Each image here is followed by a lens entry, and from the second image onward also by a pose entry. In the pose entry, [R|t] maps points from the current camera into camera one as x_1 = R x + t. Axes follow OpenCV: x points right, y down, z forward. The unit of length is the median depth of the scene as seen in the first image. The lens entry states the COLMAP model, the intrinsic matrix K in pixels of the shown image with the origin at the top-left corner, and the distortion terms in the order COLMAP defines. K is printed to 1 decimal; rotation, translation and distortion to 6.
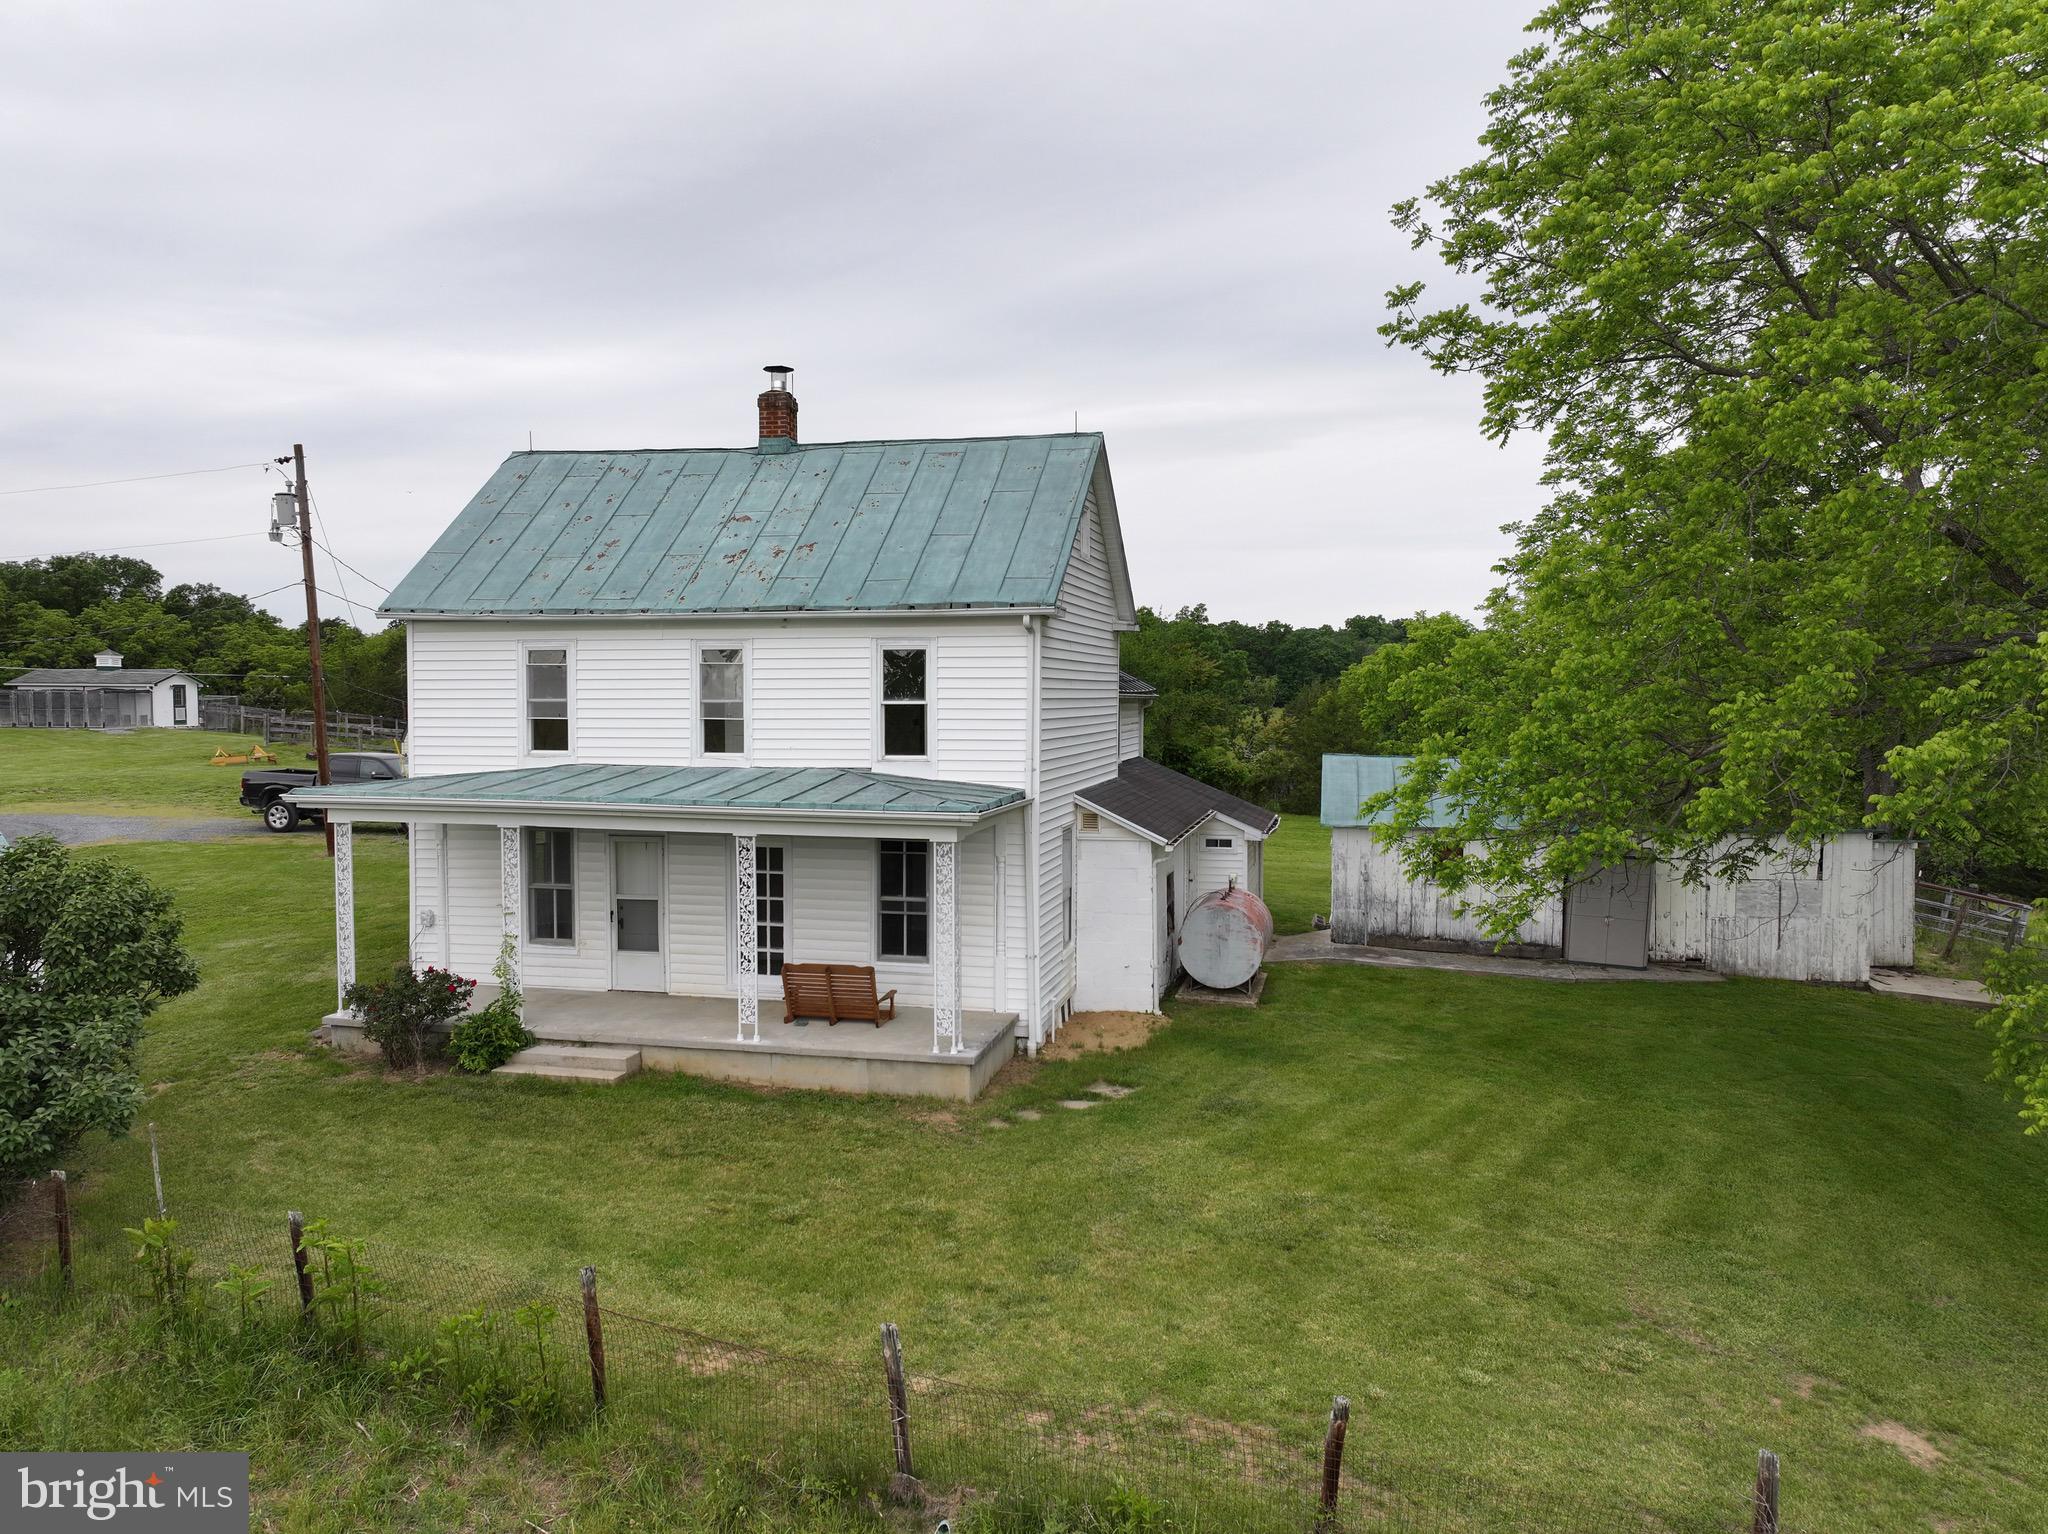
lens RADIAL K [[1457.6, 0, 1024.0], [0, 1457.6, 766.9], [0, 0, 1]] dist [-0.003238, 0.018628]
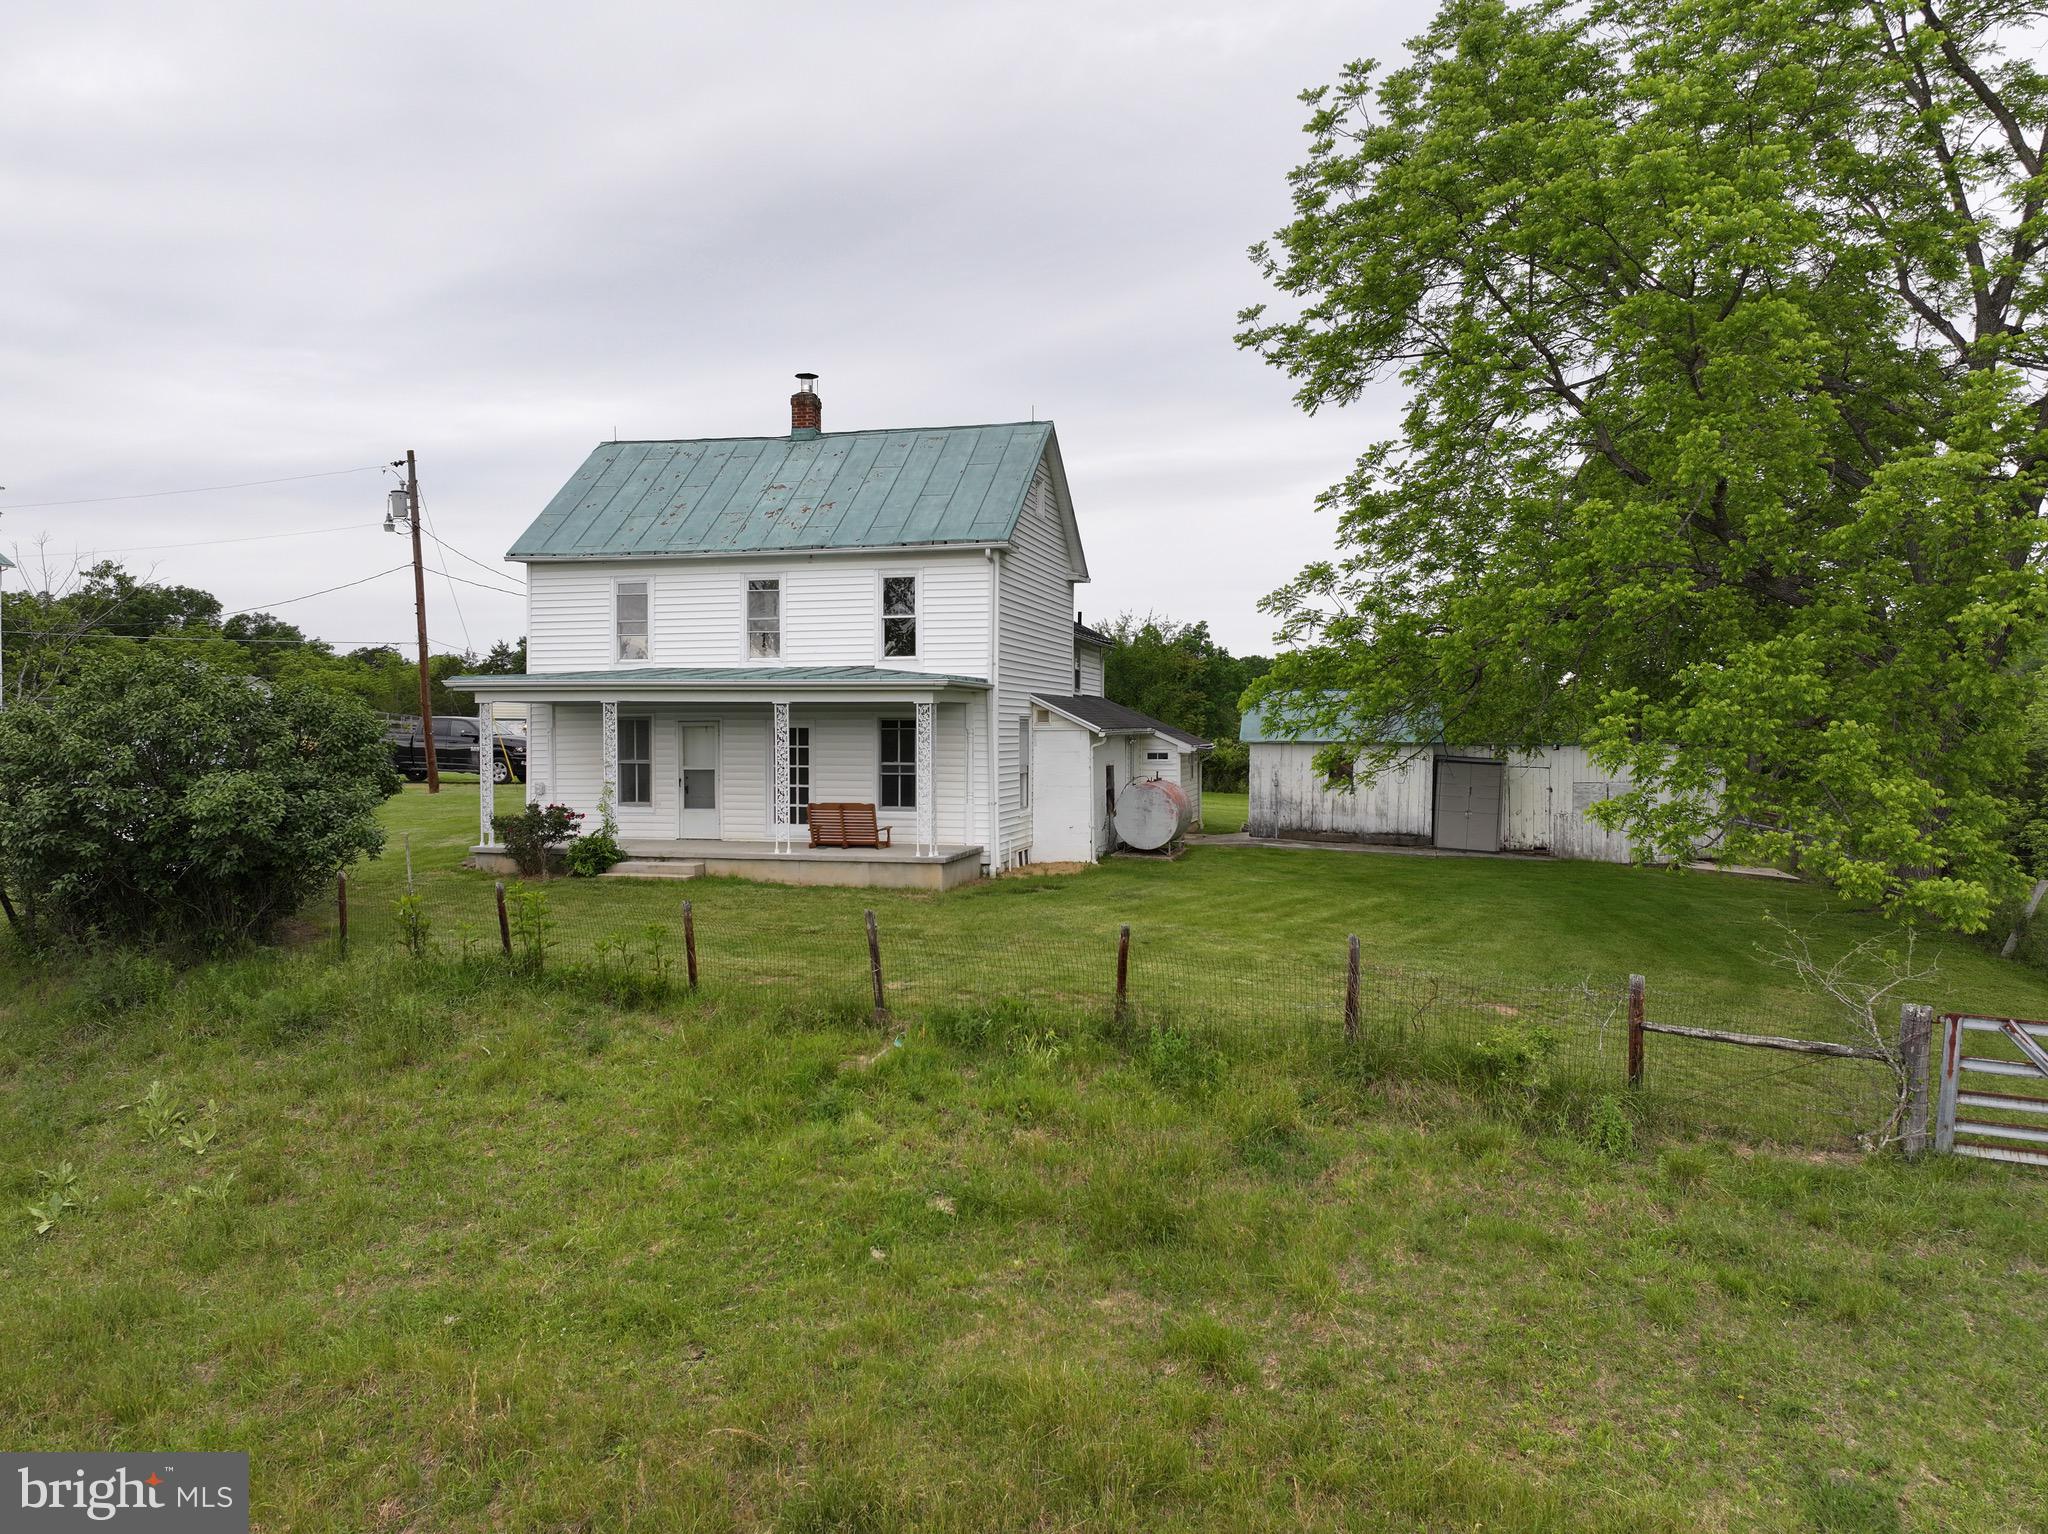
lens RADIAL K [[1457.6, 0, 1021.2], [0, 1457.6, 772.3], [0, 0, 1]] dist [-0.003238, 0.018628]
pose [[0.999798, -0.000111, -0.020102, 0.054257], [-0.000369, 0.999714, -0.023900, 0.123919], [0.020099, 0.023903, 0.999512, -0.318658]]
